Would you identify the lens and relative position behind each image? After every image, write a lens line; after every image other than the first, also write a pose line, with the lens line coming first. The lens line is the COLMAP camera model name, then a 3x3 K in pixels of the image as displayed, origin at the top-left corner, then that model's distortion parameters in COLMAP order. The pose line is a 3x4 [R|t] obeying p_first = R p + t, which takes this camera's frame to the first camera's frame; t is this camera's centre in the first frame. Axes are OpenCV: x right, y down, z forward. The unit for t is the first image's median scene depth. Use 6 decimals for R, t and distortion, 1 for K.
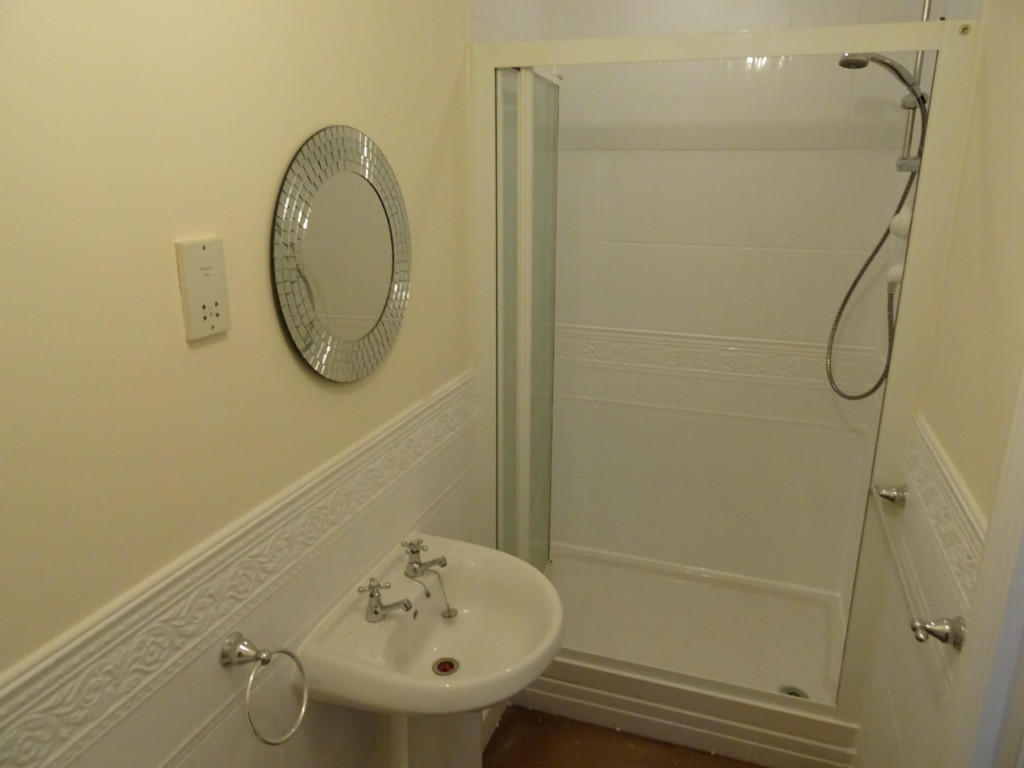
lens RADIAL K [[733.2, 0, 512.0], [0, 733.2, 384.0], [0, 0, 1]] dist [-0.012113, -0.003217]
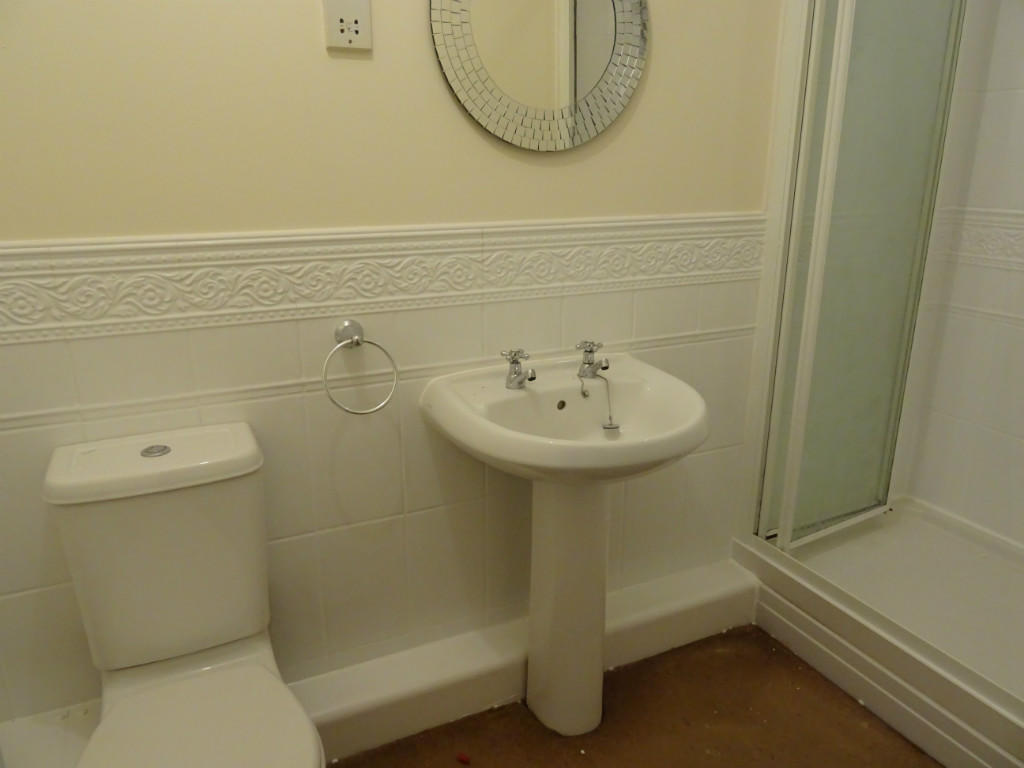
lens RADIAL K [[733.2, 0, 512.0], [0, 733.2, 384.0], [0, 0, 1]] dist [-0.012113, -0.003217]
pose [[0.699369, 0.201251, -0.685844, 0.638428], [-0.198218, 0.976516, 0.084418, 0.284059], [0.686726, 0.076907, 0.722836, 0.311618]]
